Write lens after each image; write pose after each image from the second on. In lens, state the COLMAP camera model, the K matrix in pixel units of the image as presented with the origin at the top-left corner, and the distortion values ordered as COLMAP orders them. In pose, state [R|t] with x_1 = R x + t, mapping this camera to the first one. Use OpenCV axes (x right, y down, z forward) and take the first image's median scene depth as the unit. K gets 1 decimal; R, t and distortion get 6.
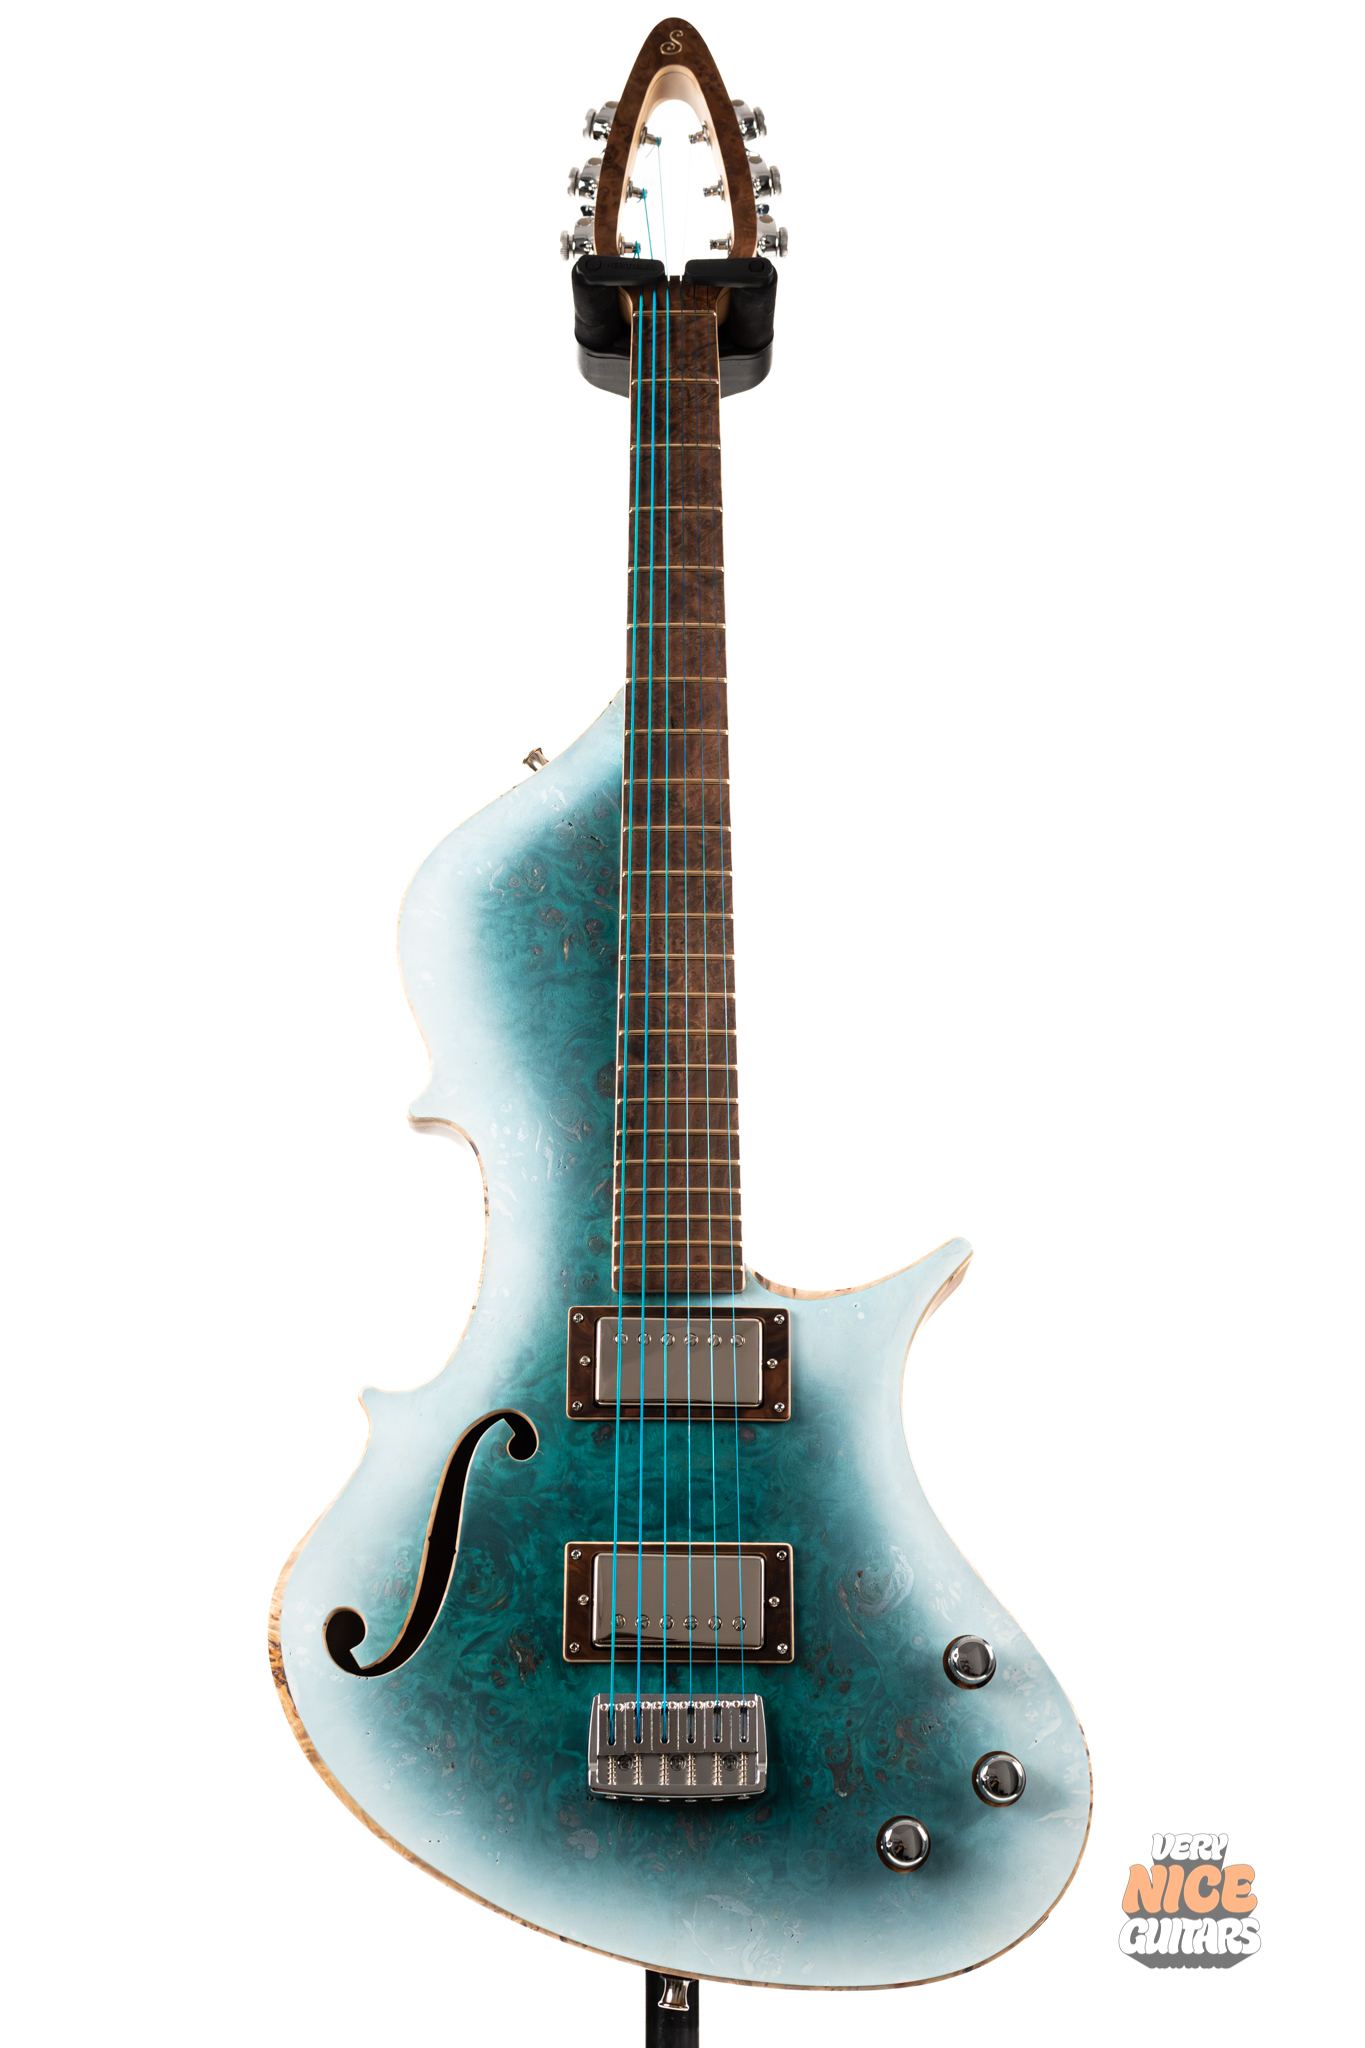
lens RADIAL K [[2982.1, 0, 682.5], [0, 2982.1, 1024.0], [0, 0, 1]] dist [0.108332, -0.380525]
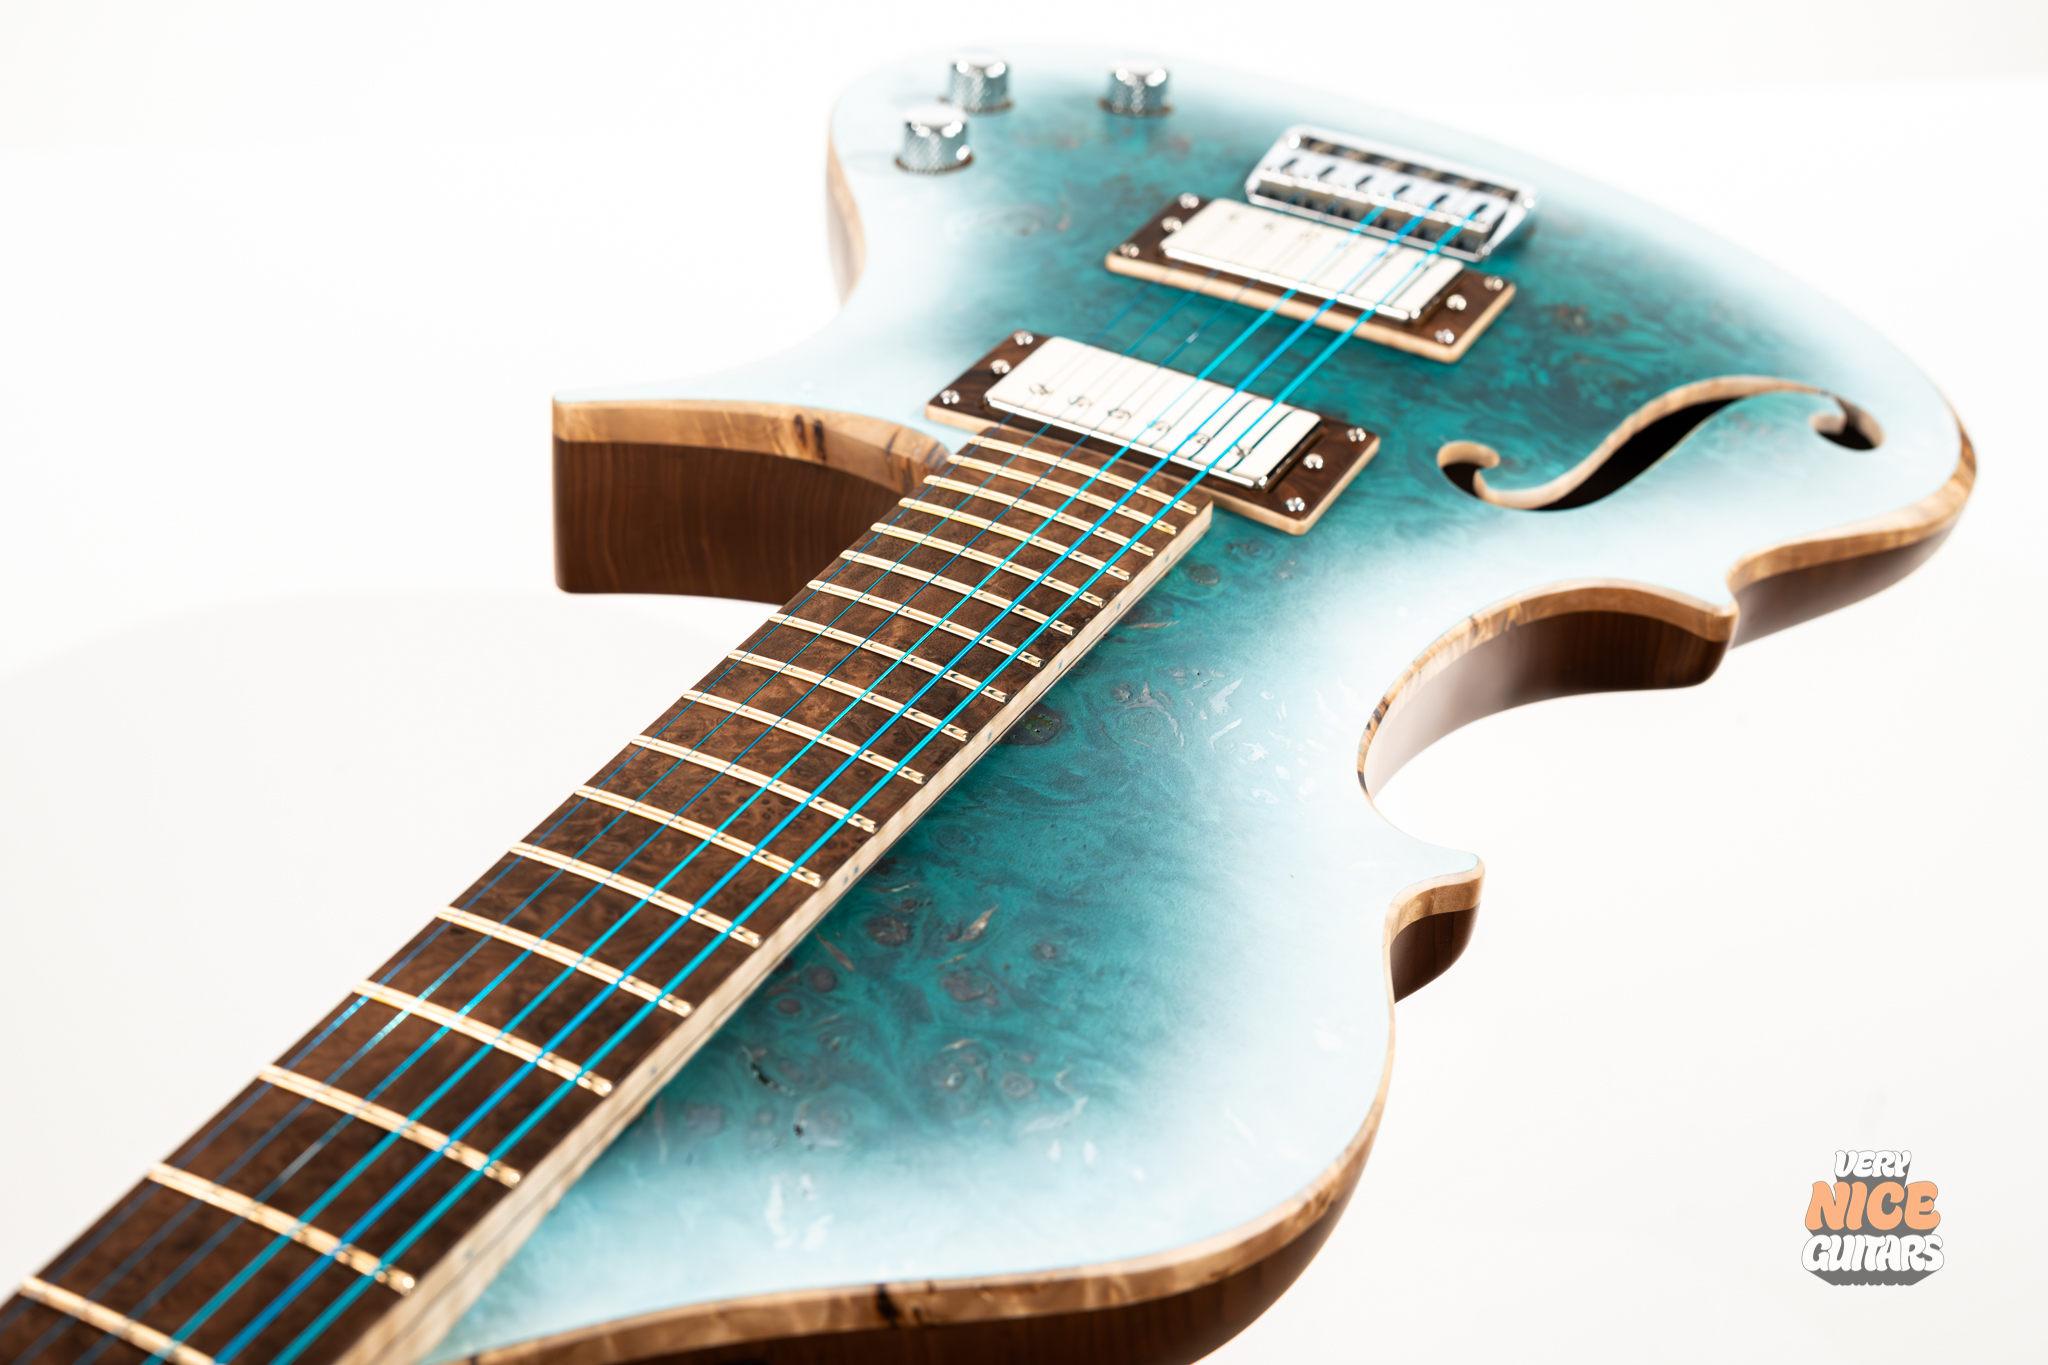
lens RADIAL K [[2908.2, 0, 1041.0], [0, 2908.2, 680.9], [0, 0, 1]] dist [0.080590, -0.056221]
pose [[-0.894789, -0.317701, 0.313719, -0.167079], [0.377163, -0.161783, 0.911907, -0.391061], [-0.238959, 0.934287, 0.264586, 0.930926]]
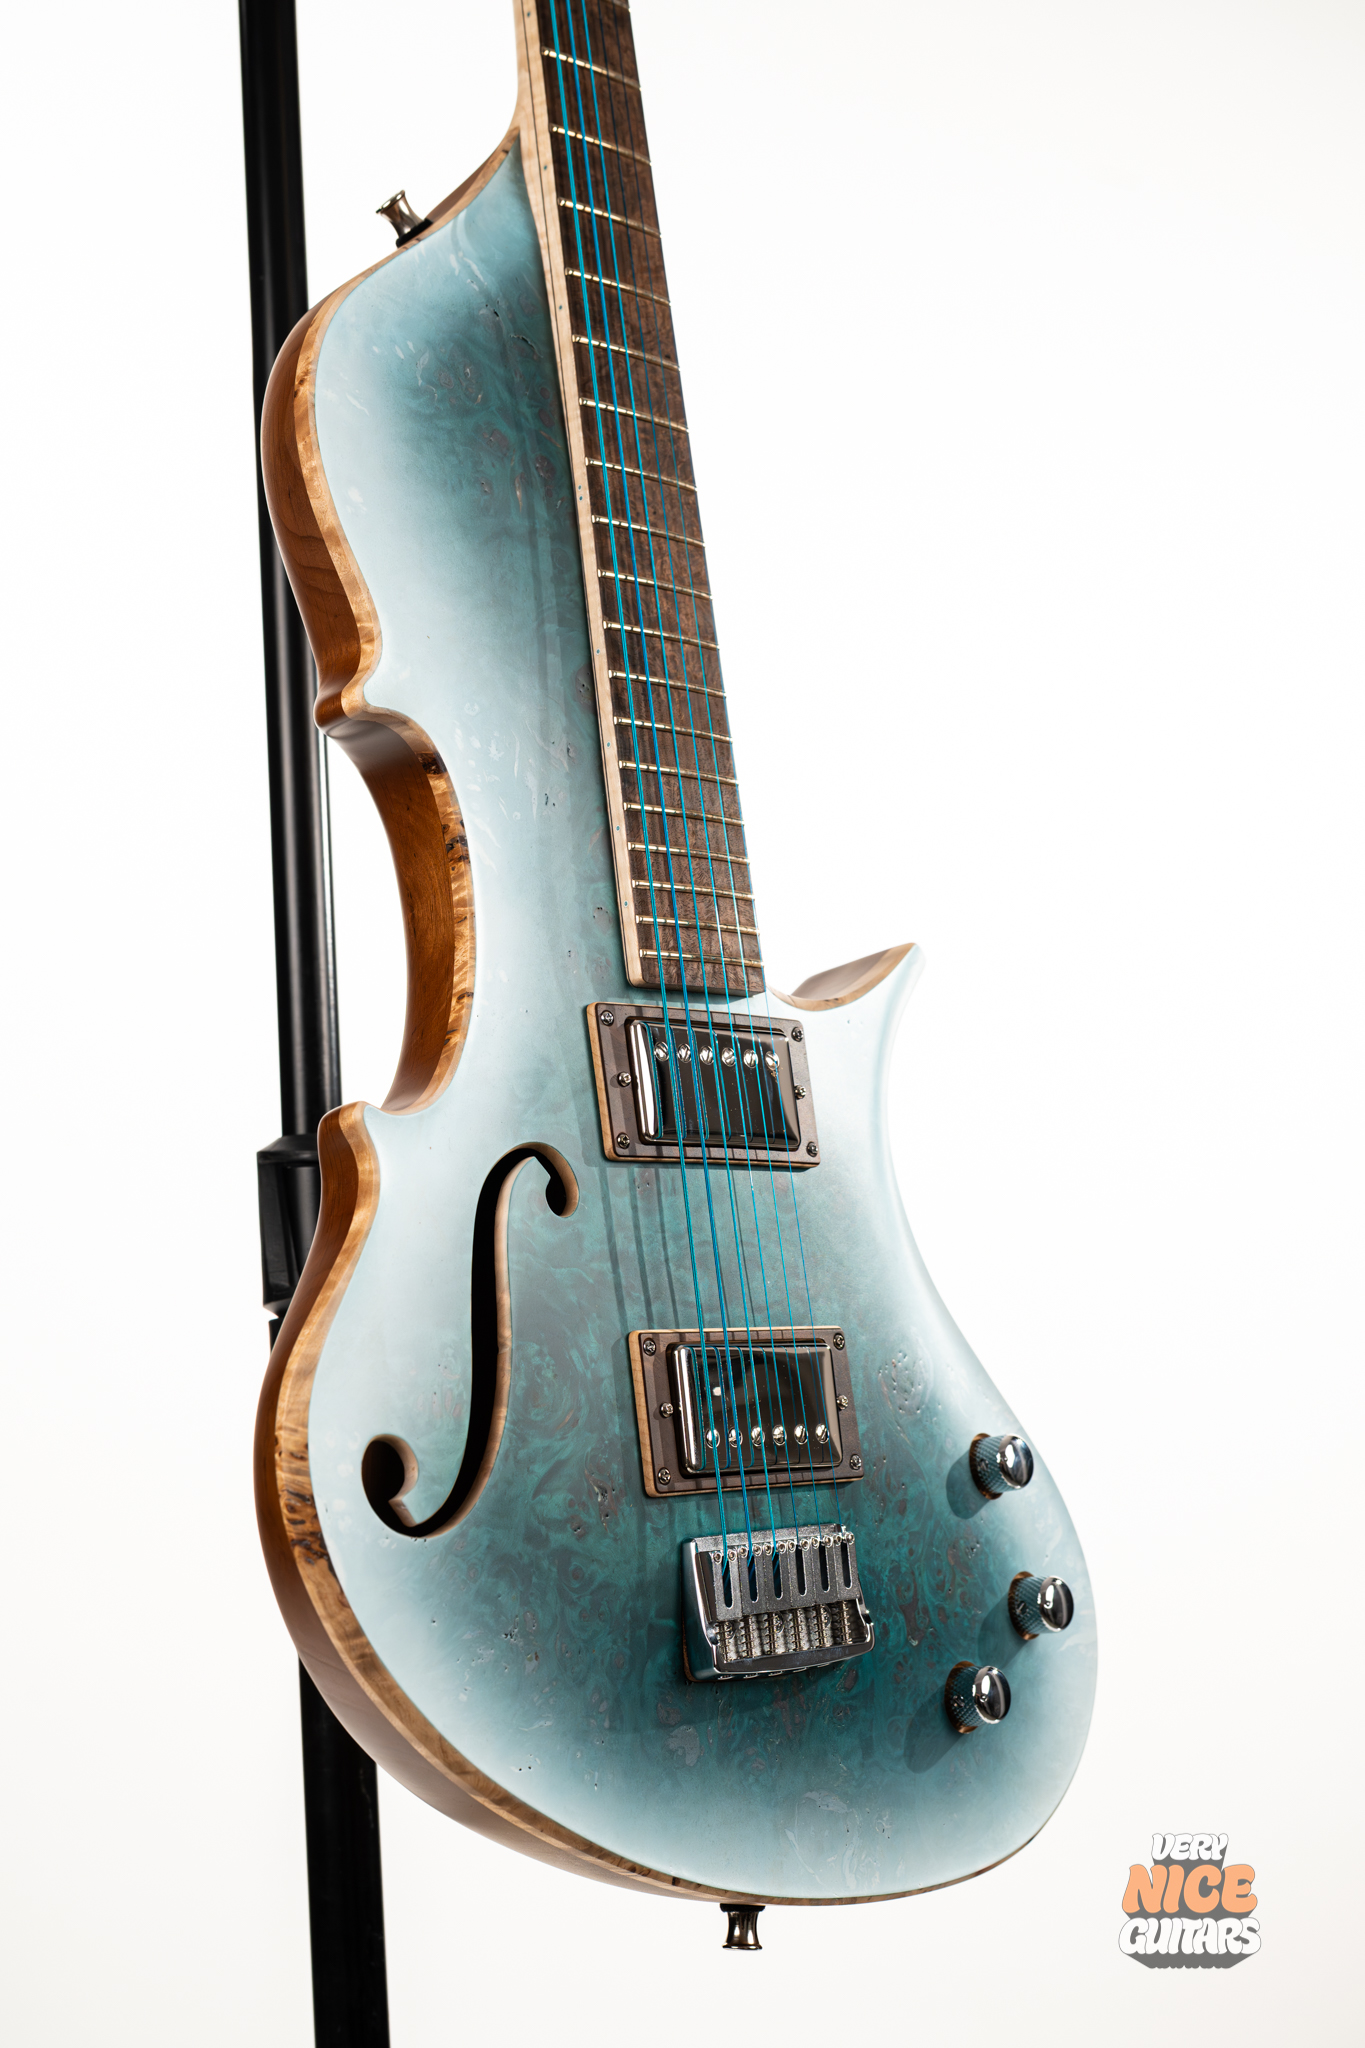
lens RADIAL K [[2919.0, 0, 682.5], [0, 2919.0, 1024.0], [0, 0, 1]] dist [0.106533, -0.326360]
pose [[0.710216, 0.051136, 0.702124, -0.522802], [-0.105136, 0.993878, 0.033964, 0.076523], [-0.696088, -0.097940, 0.711244, 0.507872]]
